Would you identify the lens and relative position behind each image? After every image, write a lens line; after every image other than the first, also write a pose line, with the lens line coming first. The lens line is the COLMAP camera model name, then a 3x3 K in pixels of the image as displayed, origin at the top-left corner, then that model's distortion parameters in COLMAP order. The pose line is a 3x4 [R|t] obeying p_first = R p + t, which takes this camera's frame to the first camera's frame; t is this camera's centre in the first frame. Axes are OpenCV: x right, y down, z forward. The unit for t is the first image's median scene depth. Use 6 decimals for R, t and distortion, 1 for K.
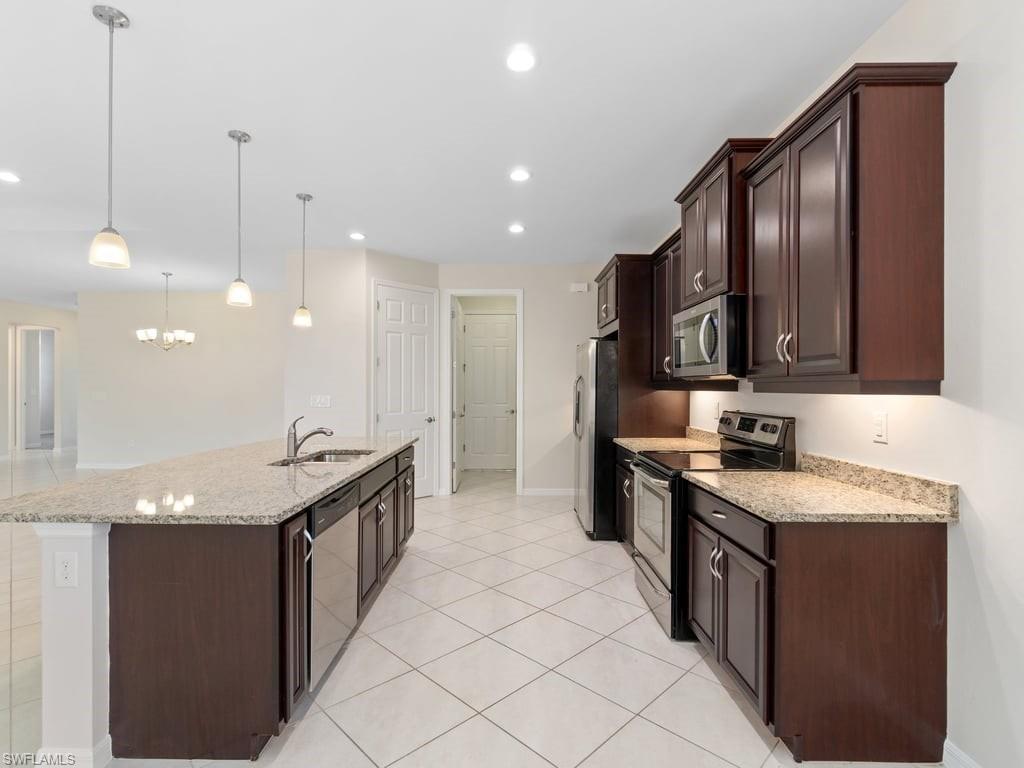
lens RADIAL K [[500.5, 0, 509.5], [0, 500.5, 387.1], [0, 0, 1]] dist [-0.005388, -0.000925]
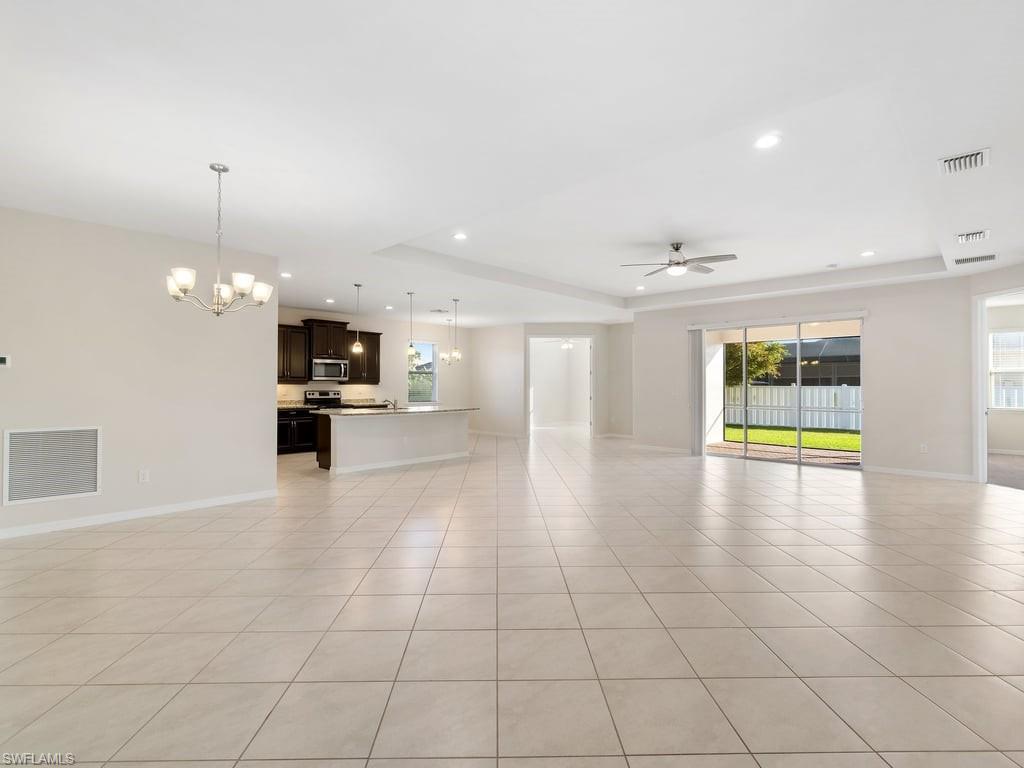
lens RADIAL K [[496.0, 0, 505.6], [0, 496.0, 379.8], [0, 0, 1]] dist [0.001125, 0.000351]
pose [[-0.718355, -0.002047, 0.695674, -2.912474], [-0.009360, 0.999934, -0.006723, -0.013014], [-0.695614, -0.011341, -0.718326, 2.678895]]
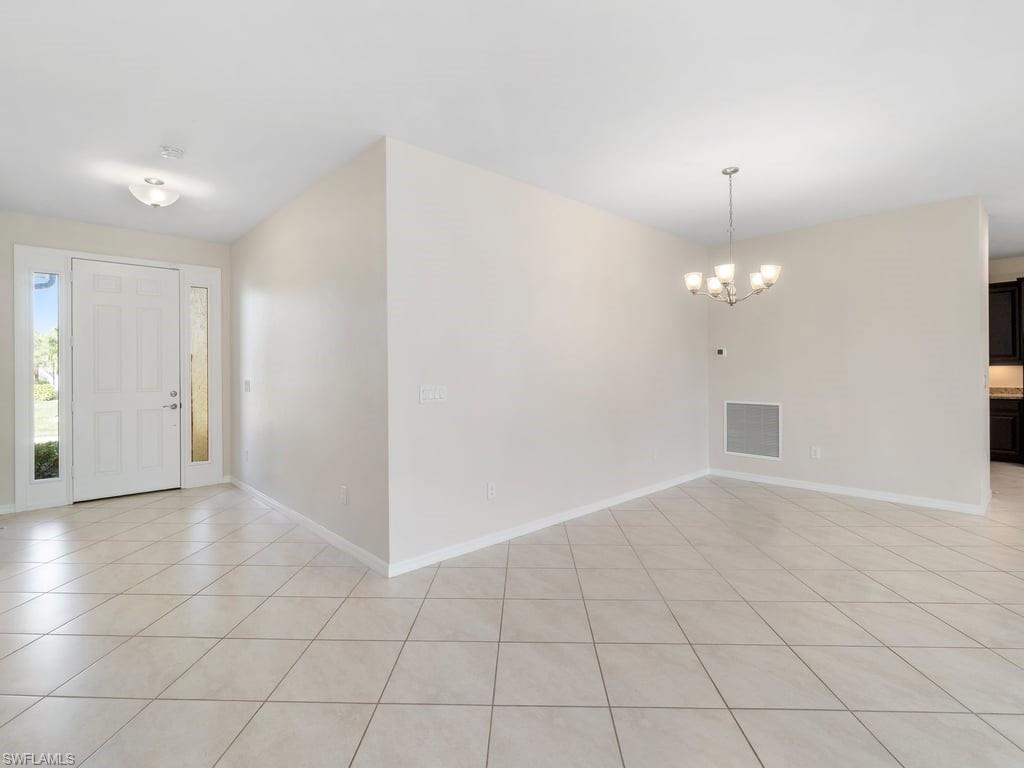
lens RADIAL K [[498.1, 0, 511.0], [0, 498.1, 377.6], [0, 0, 1]] dist [0.002156, 0.000489]
pose [[0.728005, -0.025146, 0.685110, -2.921249], [0.012299, 0.999645, 0.023621, -0.020999], [-0.685461, -0.008770, 0.728056, 1.236748]]
